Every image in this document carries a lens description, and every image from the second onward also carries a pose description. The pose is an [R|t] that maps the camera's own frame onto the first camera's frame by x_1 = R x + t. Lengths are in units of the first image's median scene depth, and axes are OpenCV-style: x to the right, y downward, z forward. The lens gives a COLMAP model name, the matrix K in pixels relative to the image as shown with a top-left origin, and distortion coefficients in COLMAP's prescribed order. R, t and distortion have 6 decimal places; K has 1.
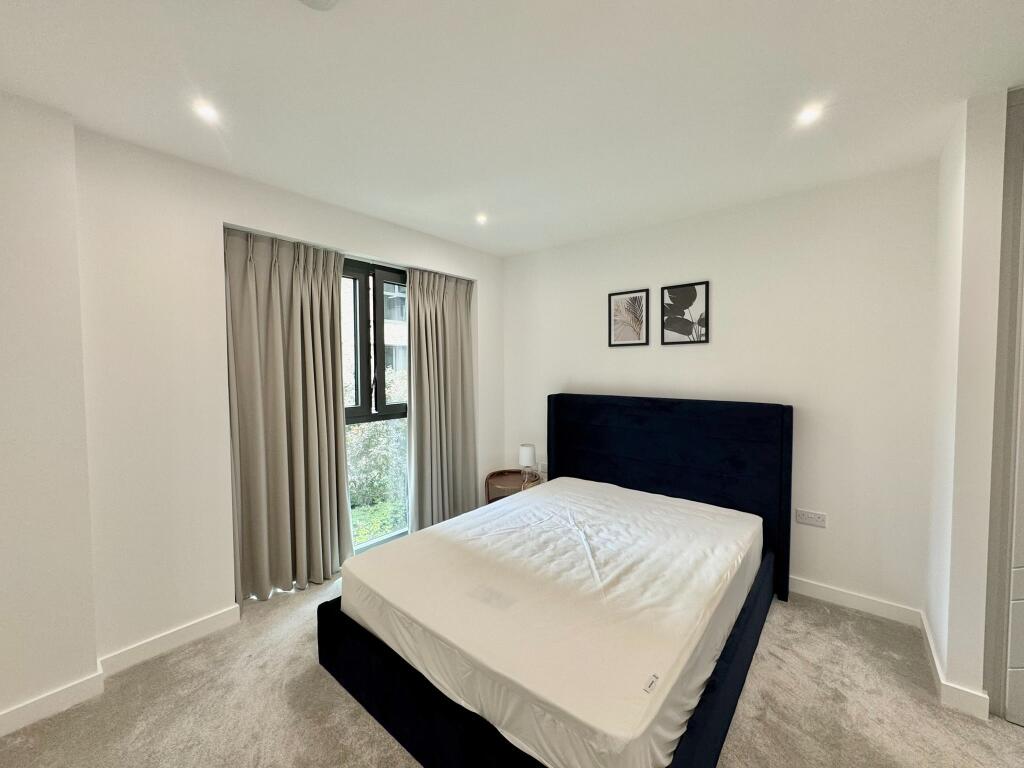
lens RADIAL K [[411.9, 0, 508.9], [0, 411.9, 380.2], [0, 0, 1]] dist [-0.001580, 0.000163]
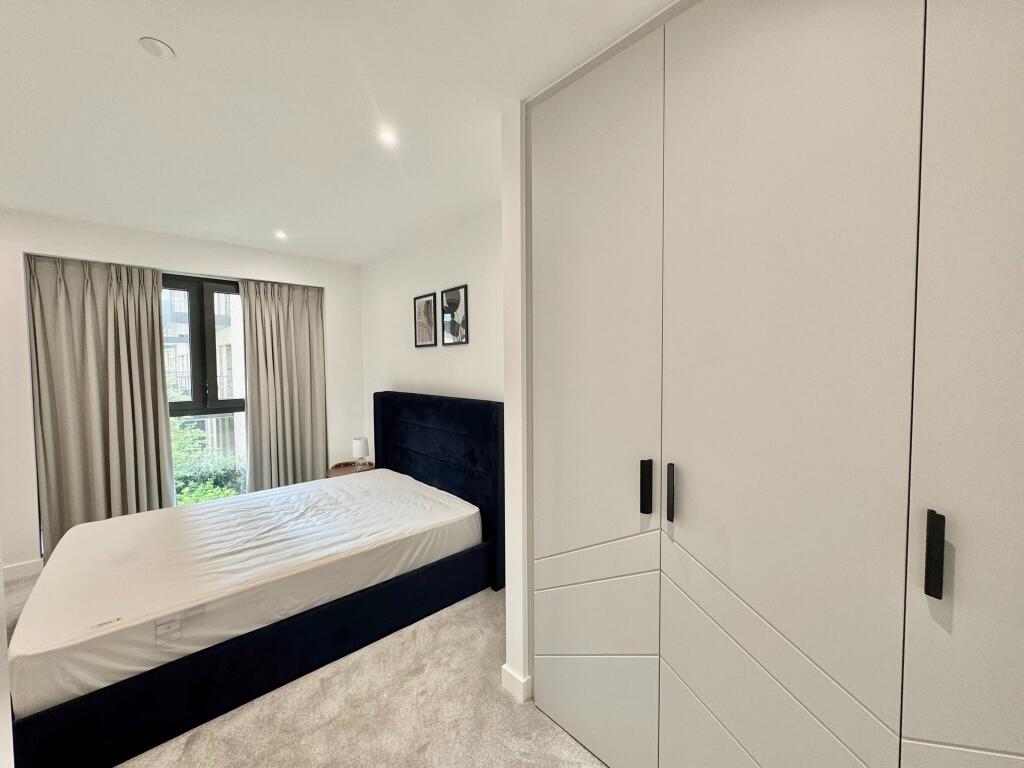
lens RADIAL K [[411.9, 0, 508.9], [0, 411.9, 380.2], [0, 0, 1]] dist [-0.001580, 0.000163]
pose [[0.990601, 0.003694, -0.136734, 0.724727], [-0.003161, 0.999987, 0.004113, -0.002113], [0.136747, -0.003642, 0.990599, -0.024812]]
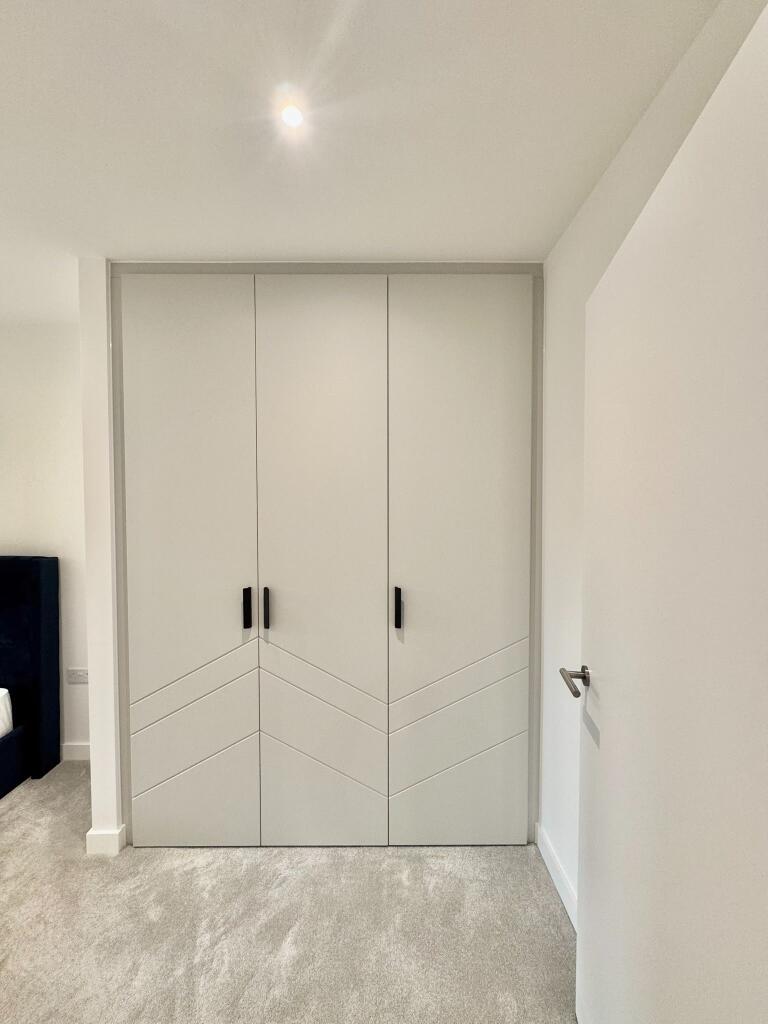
lens RADIAL K [[411.9, 0, 384.0], [0, 411.9, 512.0], [0, 0, 1]] dist [-0.001580, 0.000163]
pose [[0.768084, -0.012810, 0.640221, 0.583425], [0.022134, 0.999734, -0.006550, -0.015890], [-0.639967, 0.019202, 0.768162, -0.149802]]
